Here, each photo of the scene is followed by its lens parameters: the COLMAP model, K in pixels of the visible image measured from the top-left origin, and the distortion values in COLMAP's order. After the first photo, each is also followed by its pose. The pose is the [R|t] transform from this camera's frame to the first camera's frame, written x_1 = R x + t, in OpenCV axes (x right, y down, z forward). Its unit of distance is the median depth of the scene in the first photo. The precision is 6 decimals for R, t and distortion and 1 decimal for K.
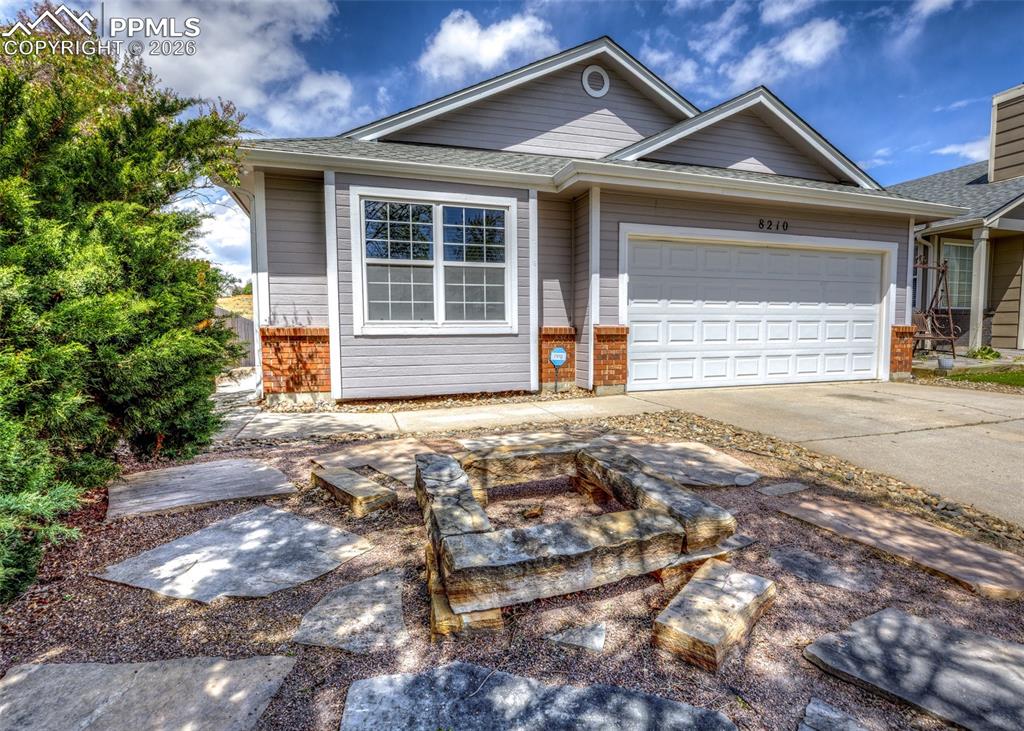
lens RADIAL K [[481.9, 0, 511.9], [0, 481.9, 360.2], [0, 0, 1]] dist [-0.002912, -0.000011]
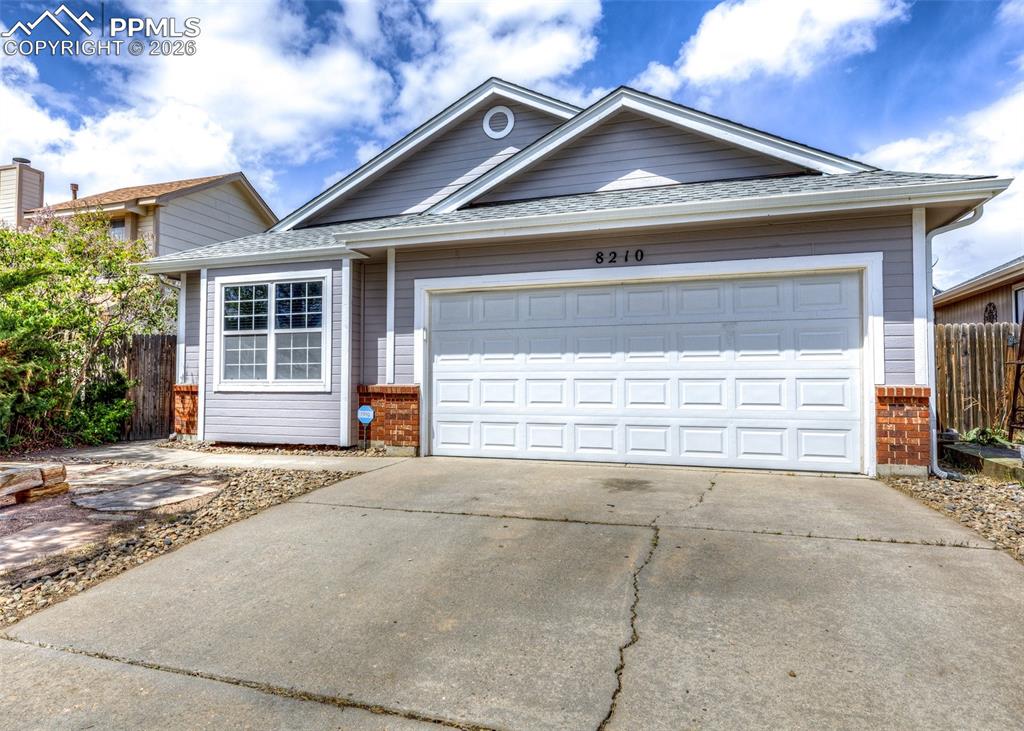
lens RADIAL K [[613.3, 0, 509.8], [0, 613.3, 367.1], [0, 0, 1]] dist [0.004928, 0.000183]
pose [[0.807662, -0.013957, -0.589481, 1.153989], [-0.044771, 0.995382, -0.084909, -0.011404], [0.587944, 0.094970, 0.803307, 0.134314]]
